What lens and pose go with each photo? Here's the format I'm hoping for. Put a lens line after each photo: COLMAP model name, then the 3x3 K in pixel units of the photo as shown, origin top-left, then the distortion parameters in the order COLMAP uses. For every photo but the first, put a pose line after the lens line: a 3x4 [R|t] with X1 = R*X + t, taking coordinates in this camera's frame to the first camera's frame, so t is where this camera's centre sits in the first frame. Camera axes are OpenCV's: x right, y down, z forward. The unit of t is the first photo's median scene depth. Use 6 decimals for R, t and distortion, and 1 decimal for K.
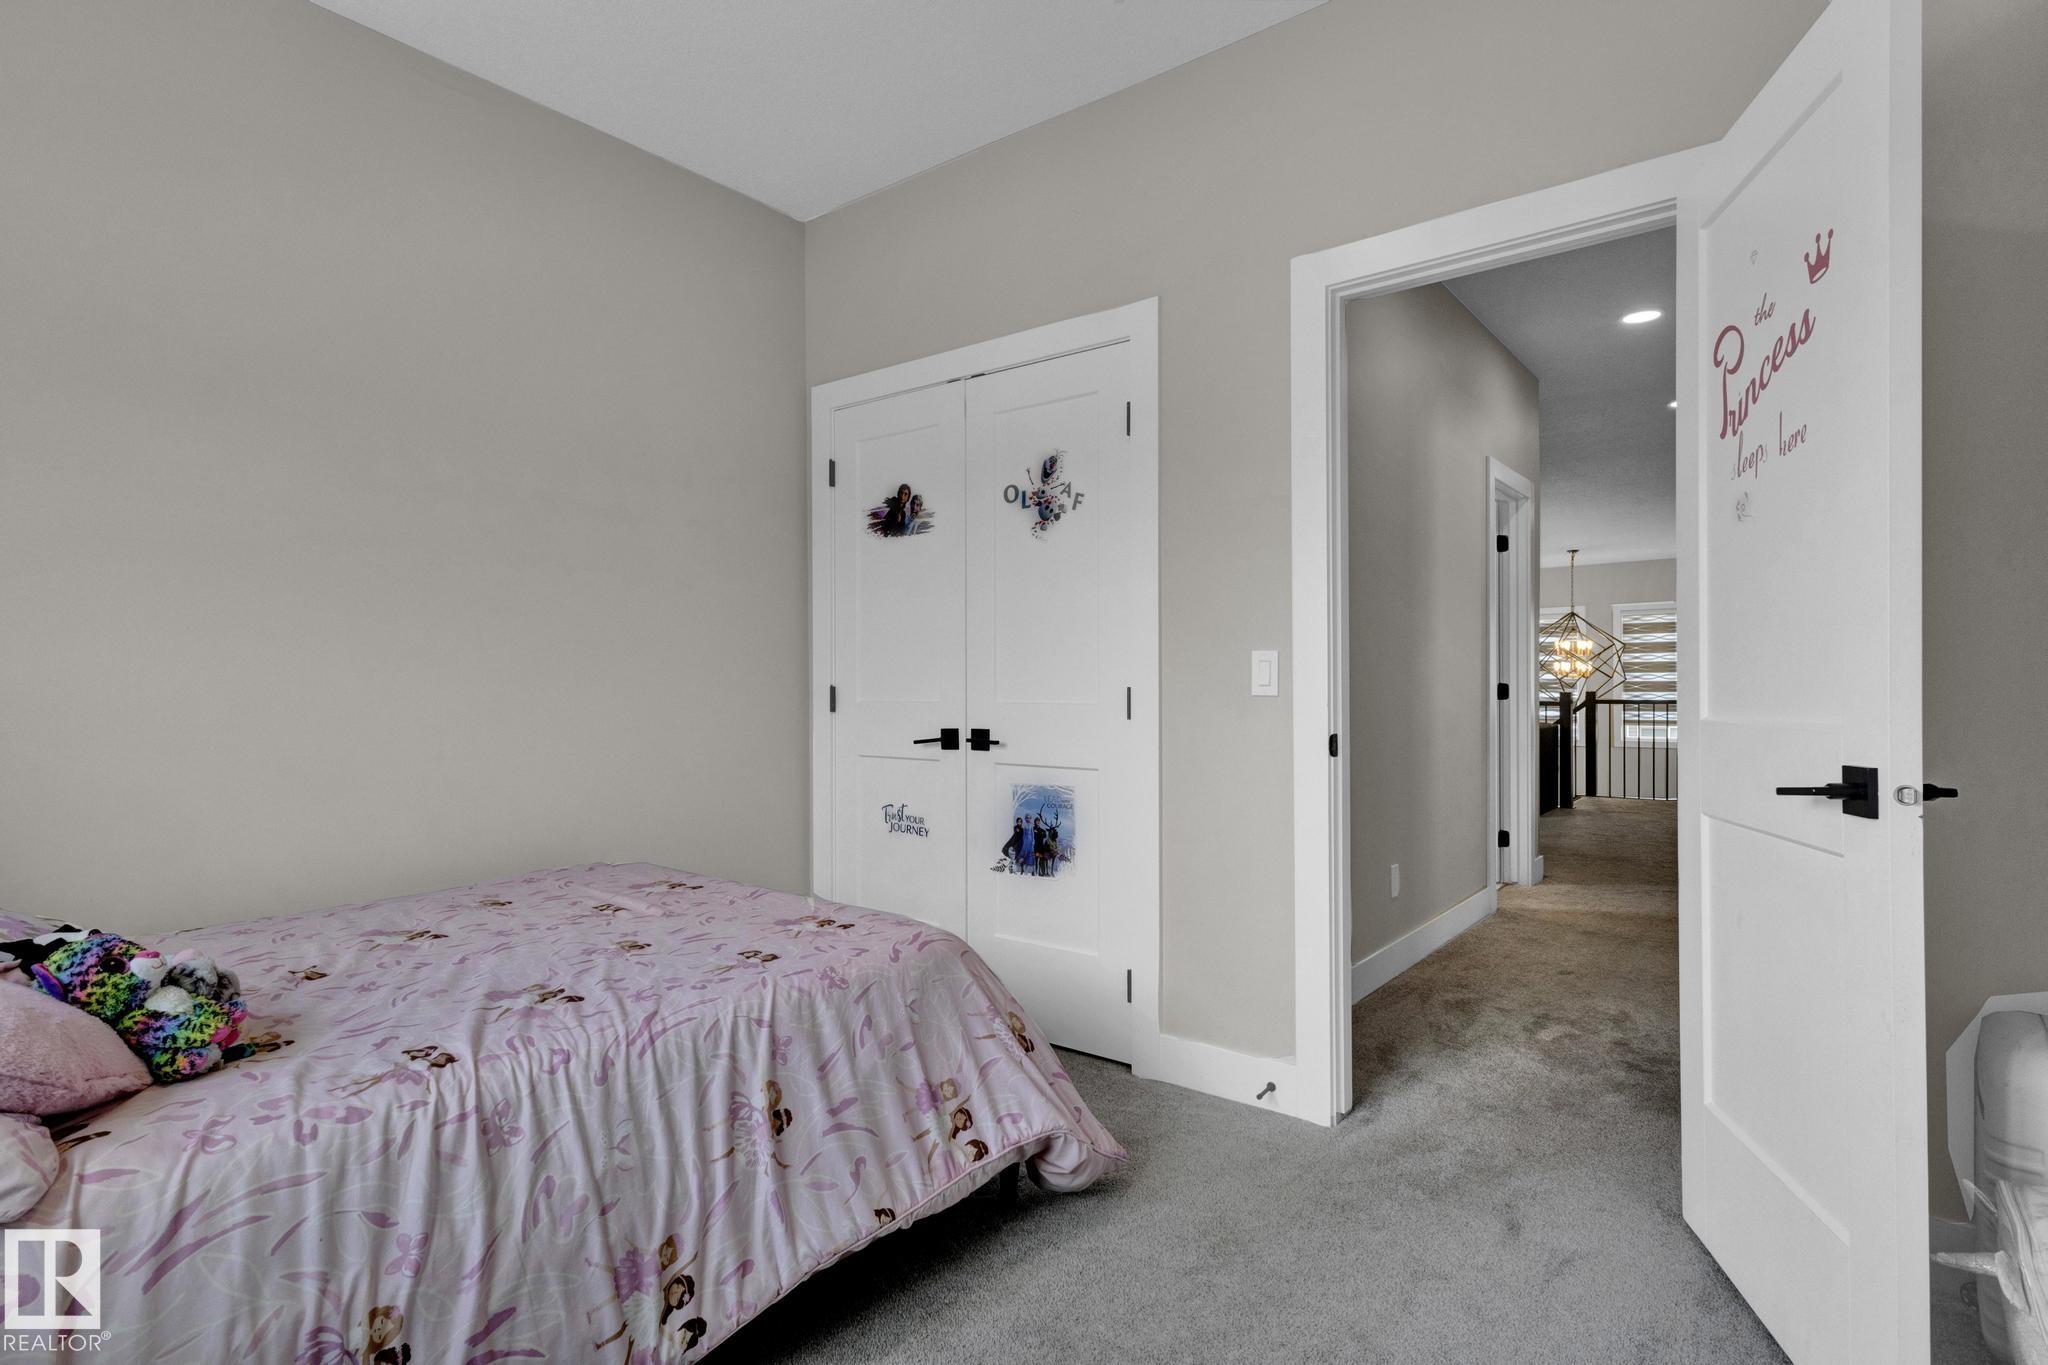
lens RADIAL K [[1044.5, 0, 1006.7], [0, 1044.5, 678.6], [0, 0, 1]] dist [0.012502, -0.000782]
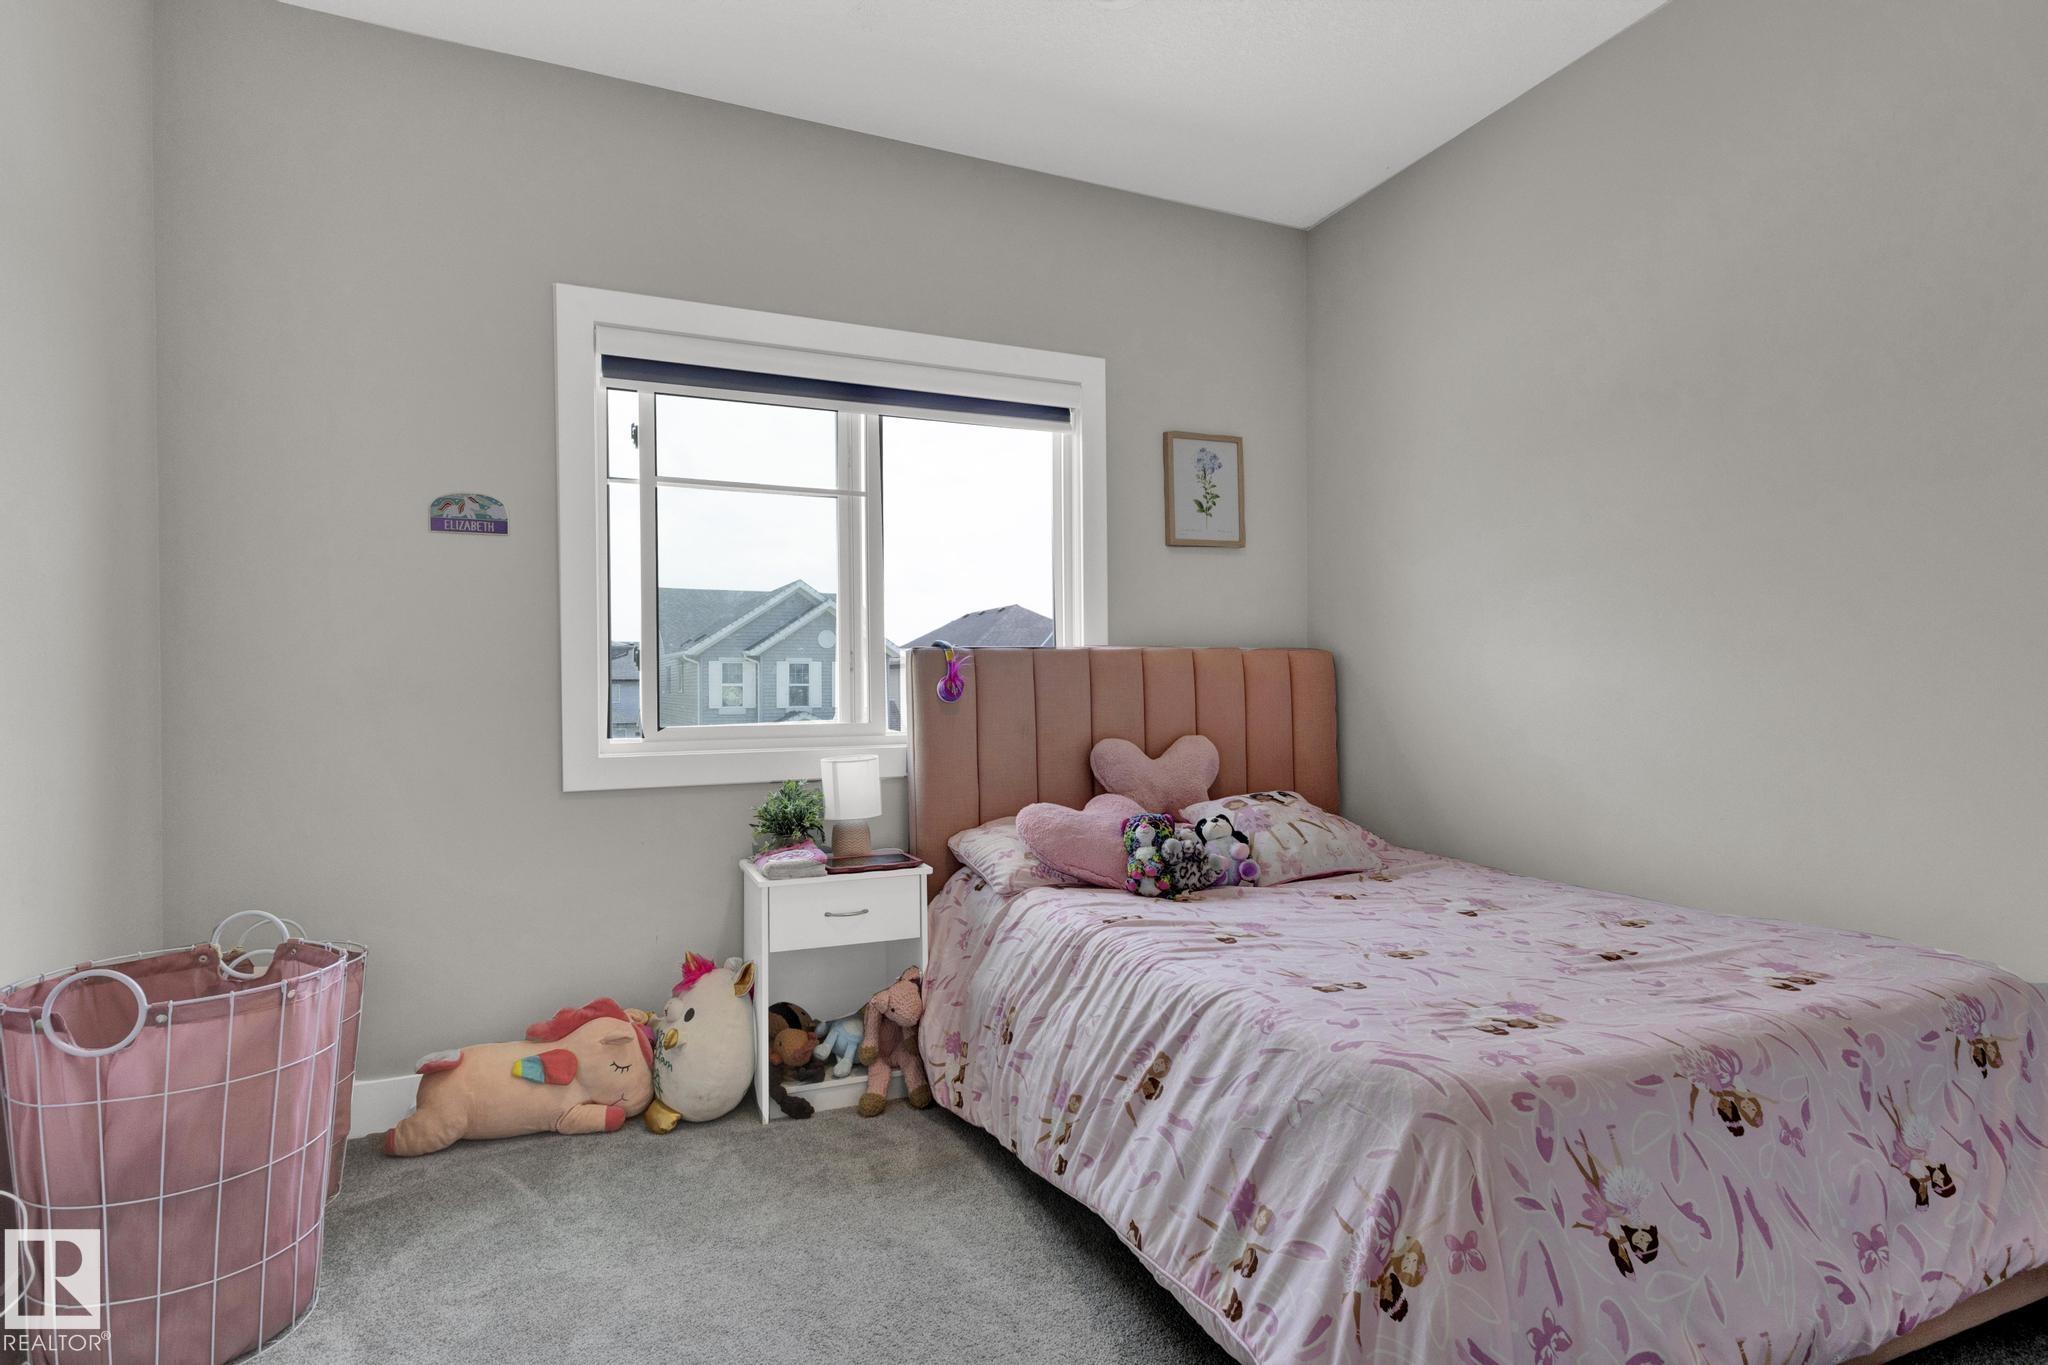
lens RADIAL K [[1044.5, 0, 1011.9], [0, 1044.5, 686.9], [0, 0, 1]] dist [0.012502, -0.000782]
pose [[-0.469368, 0.004303, -0.882992, 0.710045], [0.019017, 0.999805, -0.005237, 0.009982], [0.882798, -0.019250, -0.469358, 1.230181]]
